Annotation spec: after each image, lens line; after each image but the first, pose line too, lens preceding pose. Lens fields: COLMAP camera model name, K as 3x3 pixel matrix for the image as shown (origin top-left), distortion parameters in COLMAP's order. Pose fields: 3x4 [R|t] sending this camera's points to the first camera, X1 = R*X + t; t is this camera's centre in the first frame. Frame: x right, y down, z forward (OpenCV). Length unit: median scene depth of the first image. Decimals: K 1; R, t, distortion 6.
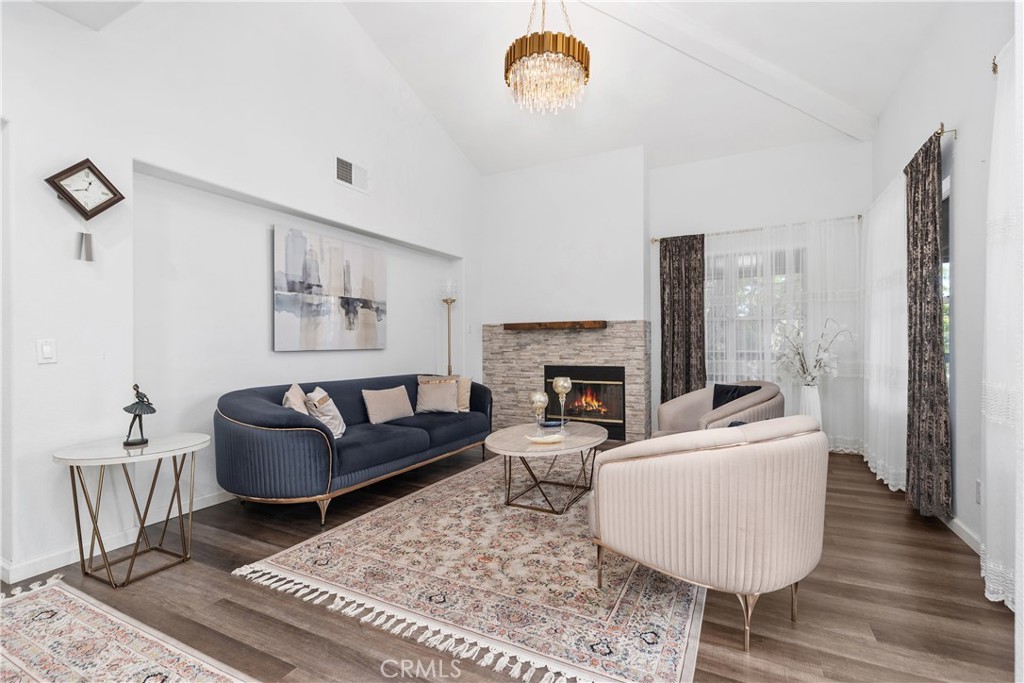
lens RADIAL K [[461.7, 0, 509.7], [0, 461.7, 342.7], [0, 0, 1]] dist [0.008767, -0.000509]
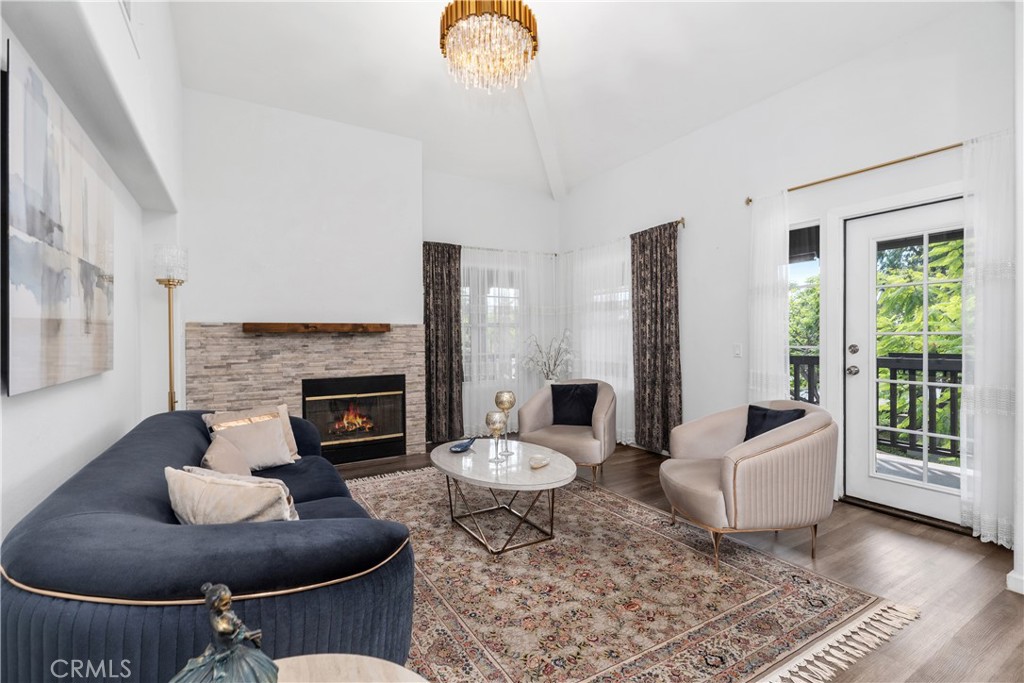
lens RADIAL K [[461.7, 0, 509.7], [0, 461.7, 342.7], [0, 0, 1]] dist [0.008767, -0.000509]
pose [[0.529751, -0.007288, 0.848122, -0.574351], [0.002048, 0.999971, 0.007314, -0.024078], [-0.848151, -0.002138, 0.529751, 0.458692]]
